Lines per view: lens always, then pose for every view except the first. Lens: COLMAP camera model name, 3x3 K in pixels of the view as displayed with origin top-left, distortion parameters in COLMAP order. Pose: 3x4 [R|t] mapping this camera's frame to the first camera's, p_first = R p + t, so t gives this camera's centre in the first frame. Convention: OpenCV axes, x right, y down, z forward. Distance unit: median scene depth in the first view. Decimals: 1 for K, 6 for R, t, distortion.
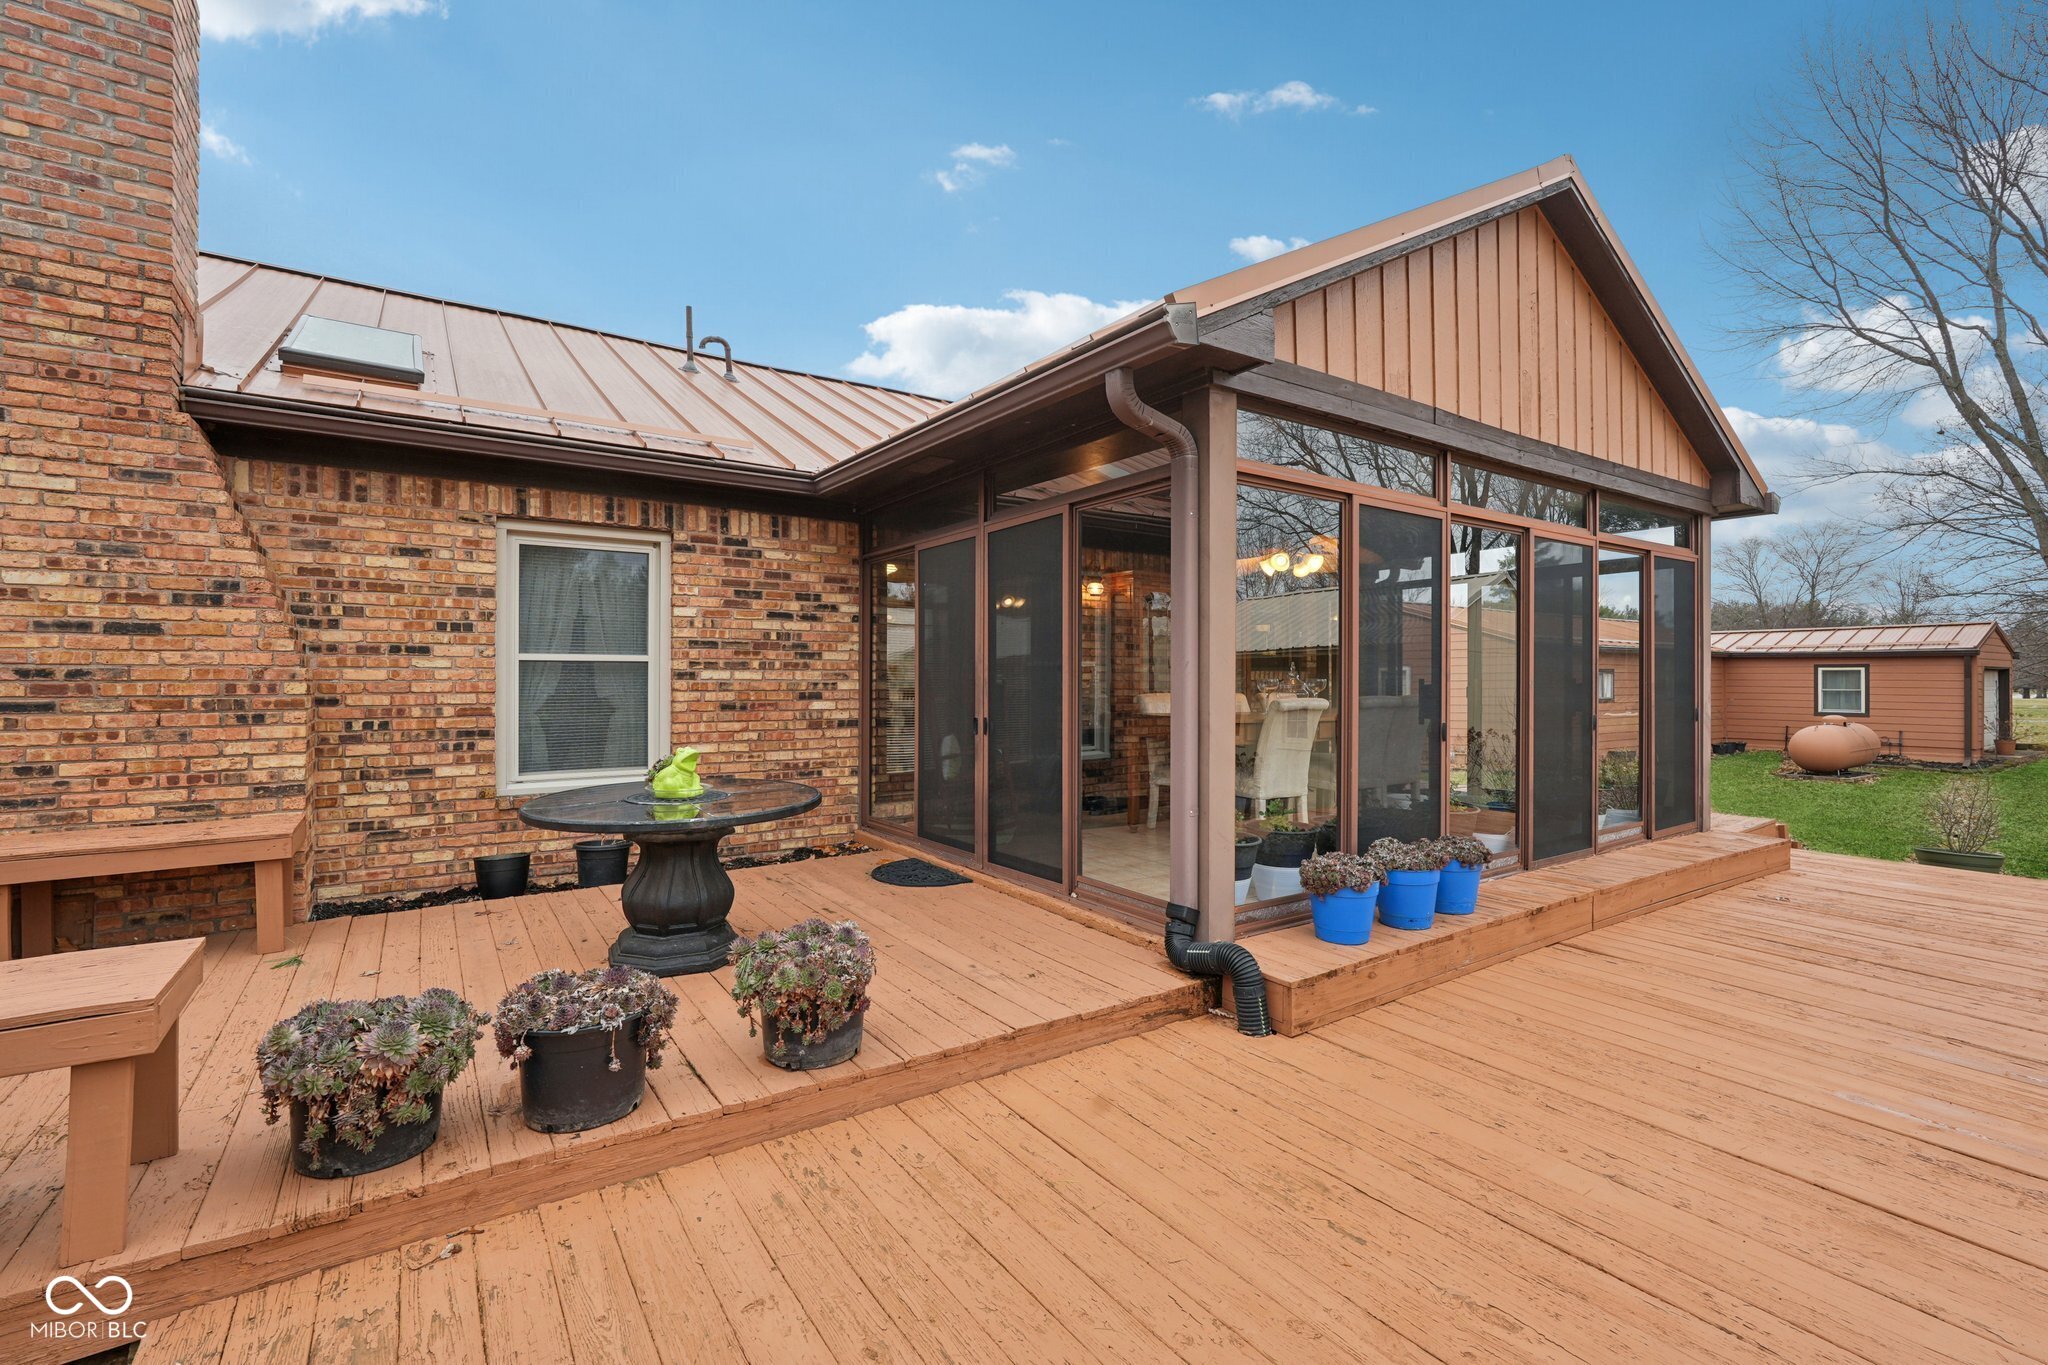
lens RADIAL K [[912.0, 0, 1019.1], [0, 912.0, 680.8], [0, 0, 1]] dist [-0.002090, 0.000652]
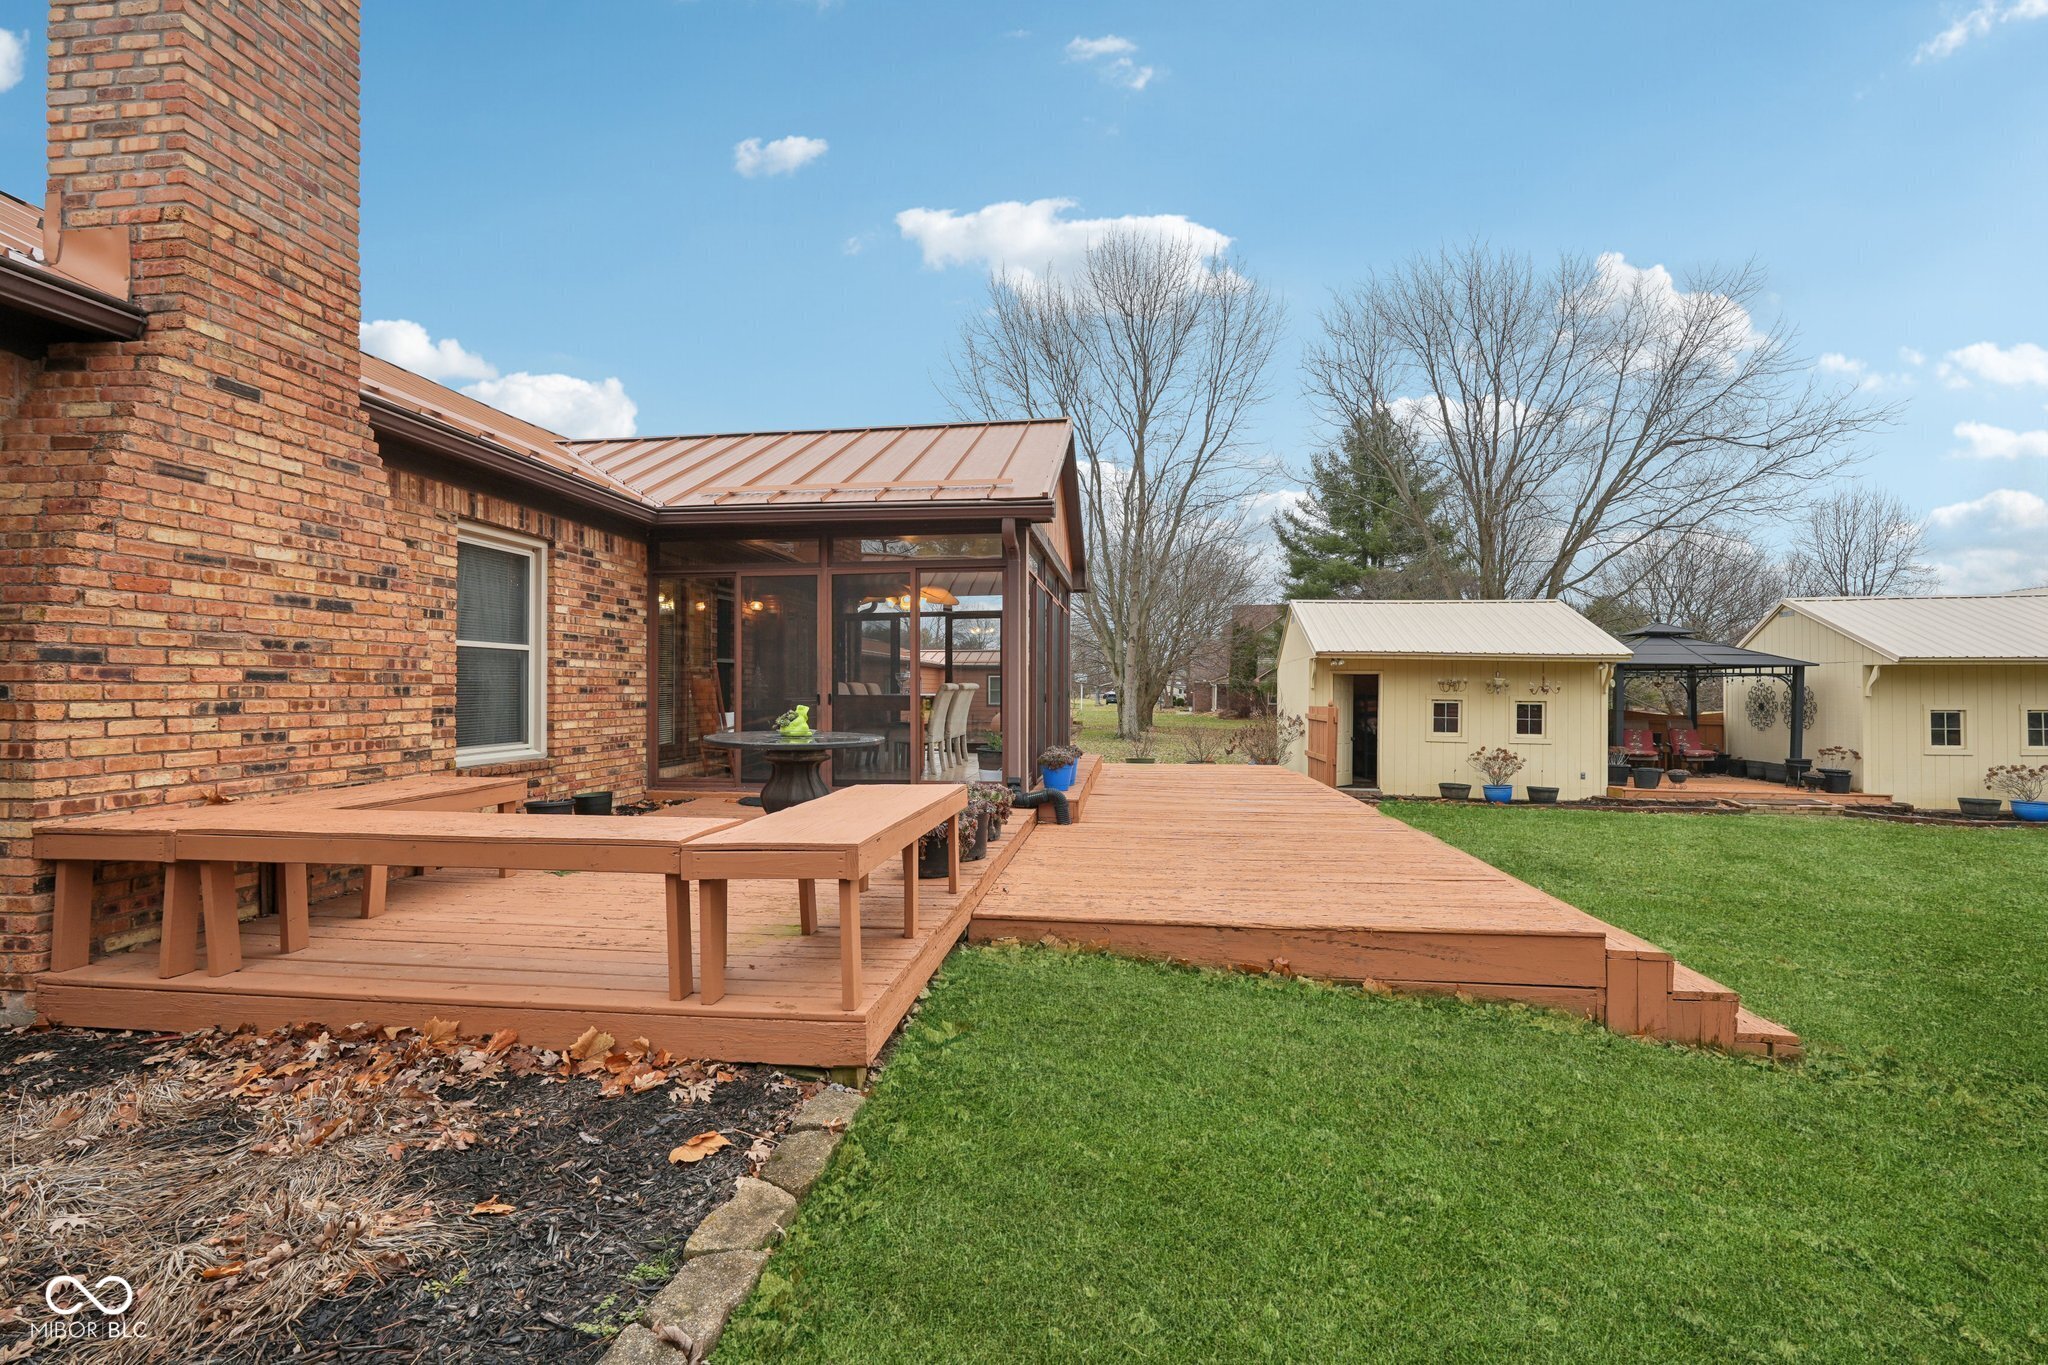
lens RADIAL K [[888.2, 0, 1027.0], [0, 888.2, 698.3], [0, 0, 1]] dist [0.001318, -0.010026]
pose [[0.659181, -0.009025, 0.751930, -1.155609], [0.002984, 0.999952, 0.009385, 0.042628], [-0.751978, -0.003943, 0.659176, -0.298390]]
